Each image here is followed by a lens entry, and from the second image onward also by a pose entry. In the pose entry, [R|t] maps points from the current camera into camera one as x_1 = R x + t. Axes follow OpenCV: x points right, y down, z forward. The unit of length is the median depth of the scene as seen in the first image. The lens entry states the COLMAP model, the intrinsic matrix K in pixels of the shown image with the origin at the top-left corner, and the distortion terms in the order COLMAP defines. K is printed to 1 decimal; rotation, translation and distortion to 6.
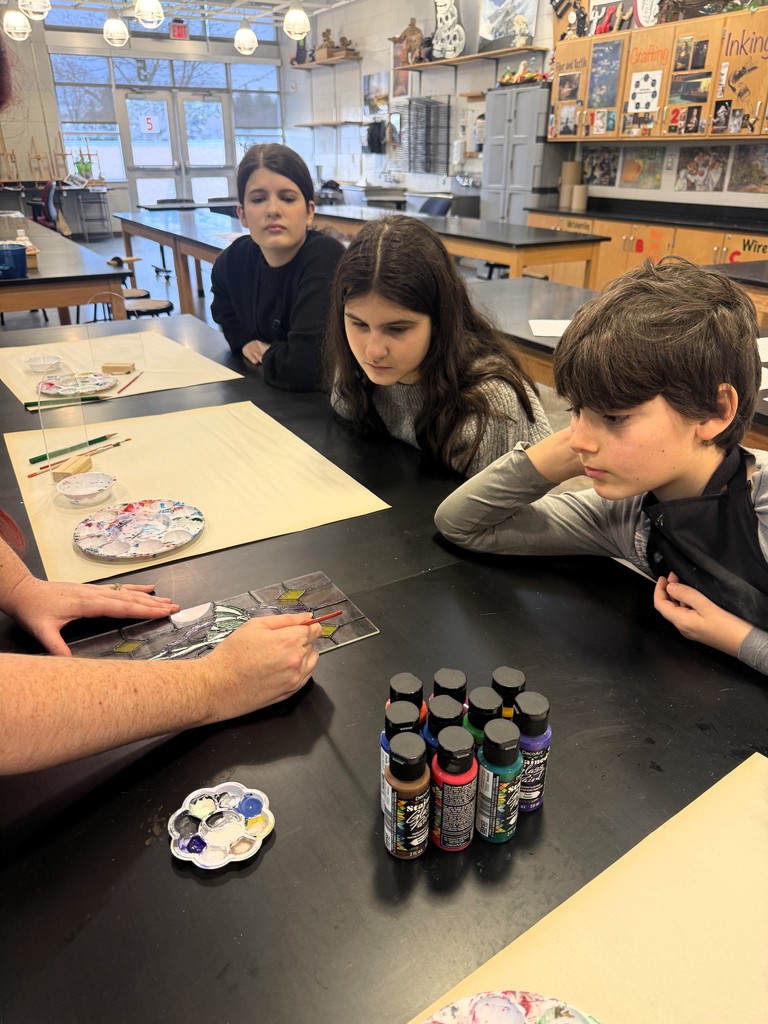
lens RADIAL K [[728.7, 0, 384.0], [0, 728.7, 512.0], [0, 0, 1]] dist [-0.006585, 0.002220]
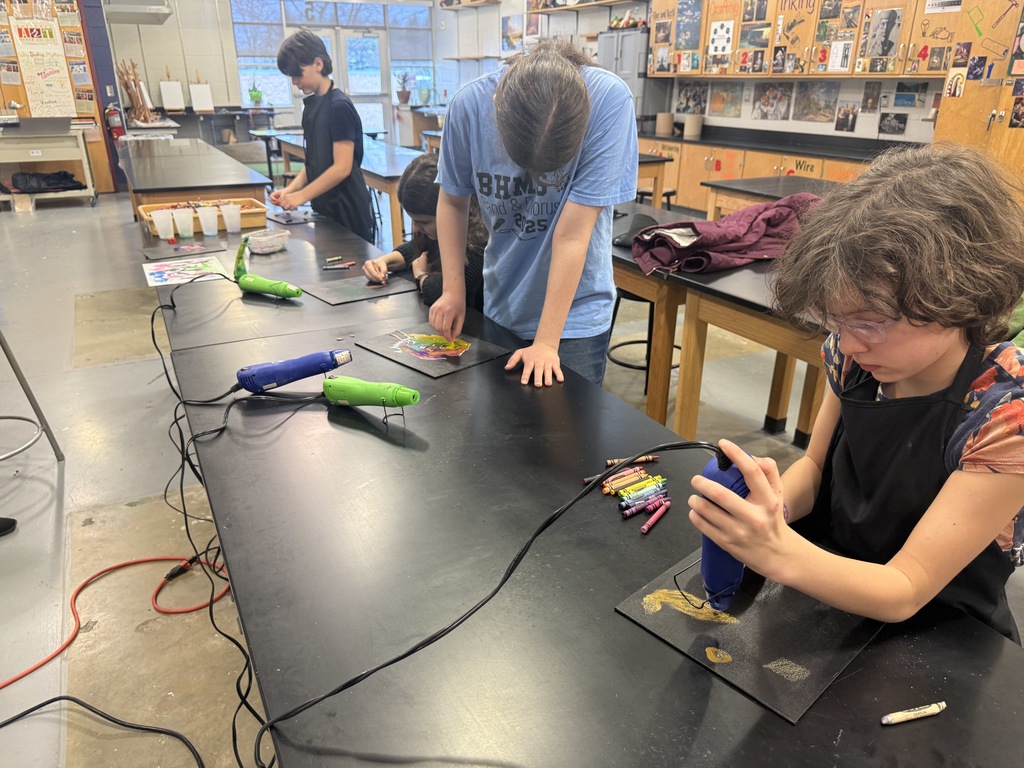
lens RADIAL K [[734.7, 0, 512.0], [0, 734.7, 384.0], [0, 0, 1]] dist [-0.008530, -0.004628]
pose [[0.998900, 0.019132, -0.042804, 0.076970], [-0.021767, 0.997841, -0.061964, 0.061509], [0.041526, 0.062828, 0.997160, -0.157910]]
